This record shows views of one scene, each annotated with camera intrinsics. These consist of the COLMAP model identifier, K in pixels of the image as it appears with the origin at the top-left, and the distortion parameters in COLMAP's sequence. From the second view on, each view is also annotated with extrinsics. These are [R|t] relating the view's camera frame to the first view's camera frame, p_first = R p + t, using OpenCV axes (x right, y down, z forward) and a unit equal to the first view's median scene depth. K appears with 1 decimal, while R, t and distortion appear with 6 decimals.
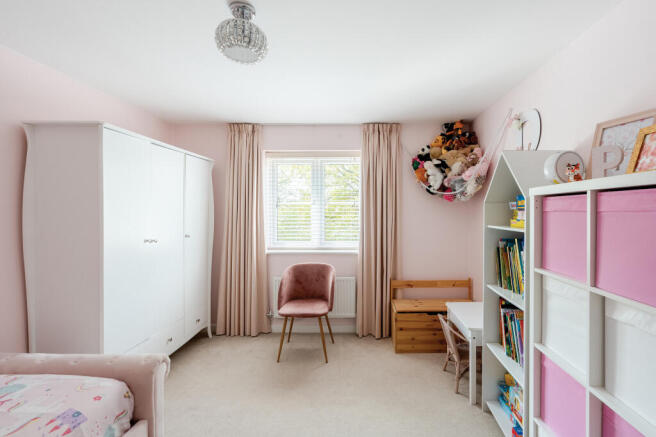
lens RADIAL K [[308.6, 0, 357.9], [0, 308.6, 212.3], [0, 0, 1]] dist [-0.002499, 0.000588]
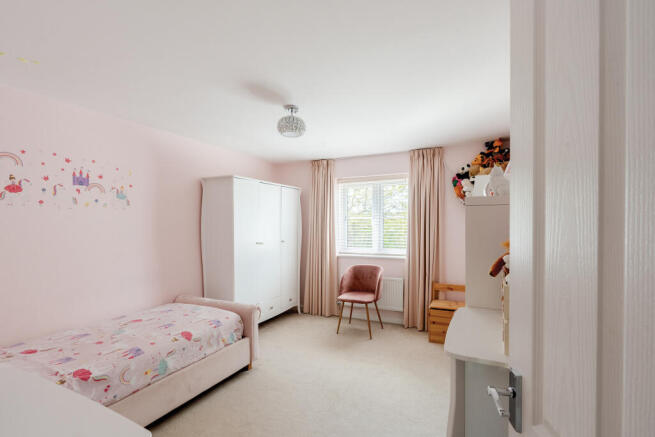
lens RADIAL K [[295.1, 0, 324.5], [0, 295.1, 223.1], [0, 0, 1]] dist [-0.019700, -0.000391]
pose [[0.902608, -0.008206, -0.430385, 0.218020], [0.004948, 0.999950, -0.008688, 0.001901], [0.430435, 0.005713, 0.902603, -0.179962]]
